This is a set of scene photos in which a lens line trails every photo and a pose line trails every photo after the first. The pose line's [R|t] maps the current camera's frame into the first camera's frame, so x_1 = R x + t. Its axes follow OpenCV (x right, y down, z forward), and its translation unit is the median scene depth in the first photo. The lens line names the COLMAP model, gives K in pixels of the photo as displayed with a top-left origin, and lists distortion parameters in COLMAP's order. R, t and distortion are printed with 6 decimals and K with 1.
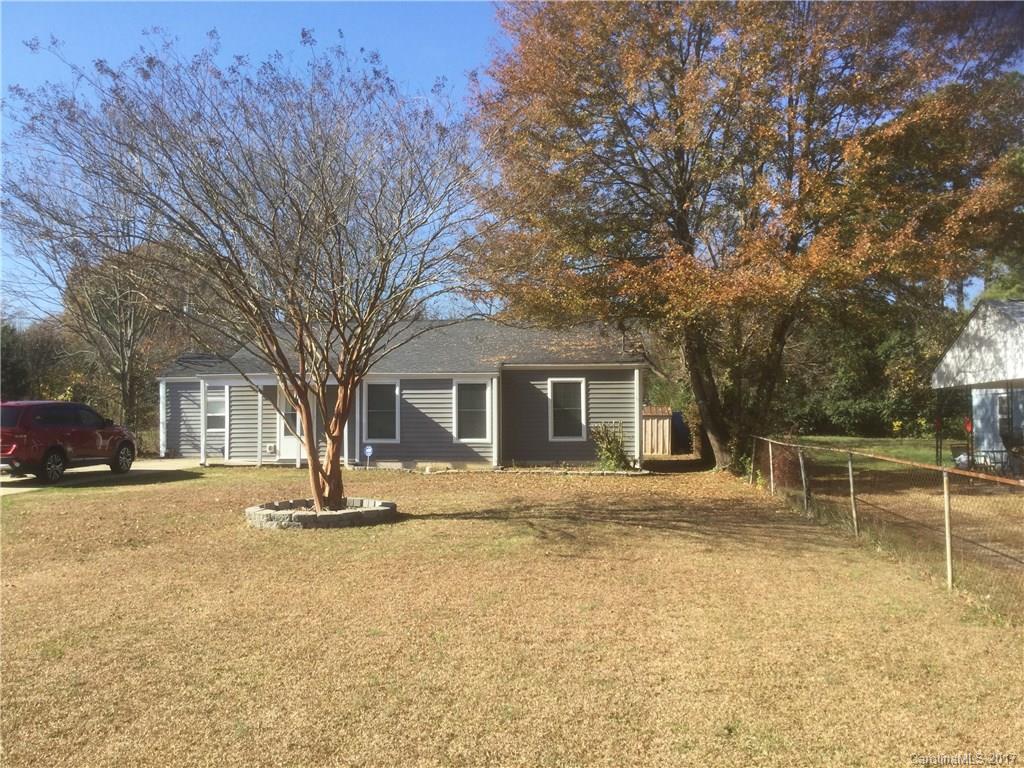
lens RADIAL K [[924.6, 0, 512.0], [0, 924.6, 384.0], [0, 0, 1]] dist [0.126225, -0.229522]
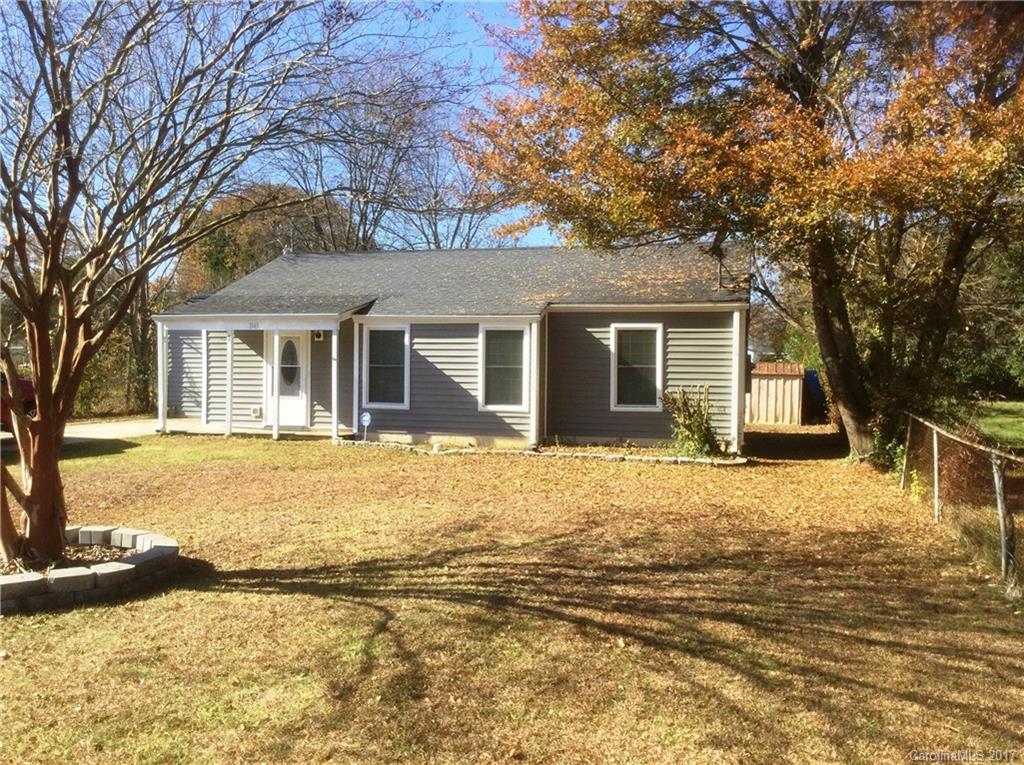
lens RADIAL K [[924.6, 0, 512.0], [0, 924.6, 382.5], [0, 0, 1]] dist [0.126225, -0.229522]
pose [[0.987897, 0.016901, -0.154190, 0.076385], [-0.009072, 0.998640, 0.051338, 0.003166], [0.154848, -0.049318, 0.986707, 0.276050]]
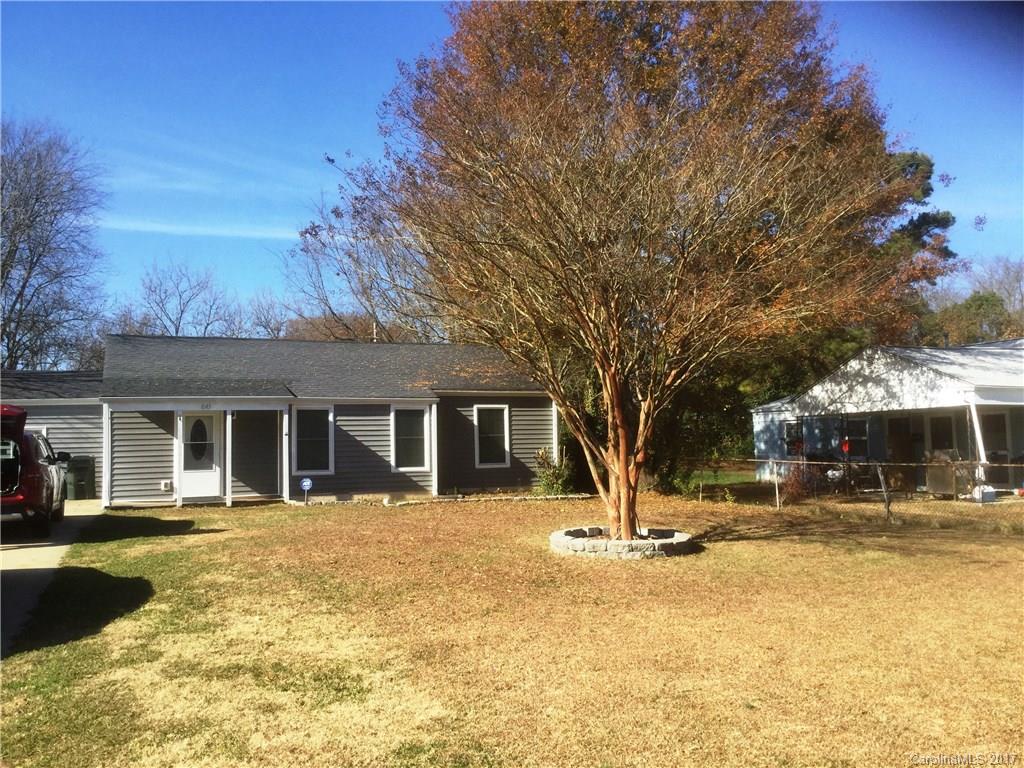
lens RADIAL K [[924.6, 0, 512.0], [0, 924.6, 384.0], [0, 0, 1]] dist [0.126225, -0.229522]
pose [[0.876089, 0.019603, 0.481751, -0.411987], [-0.004674, 0.999471, -0.032170, 0.003392], [-0.482127, 0.025932, 0.875717, 0.110297]]
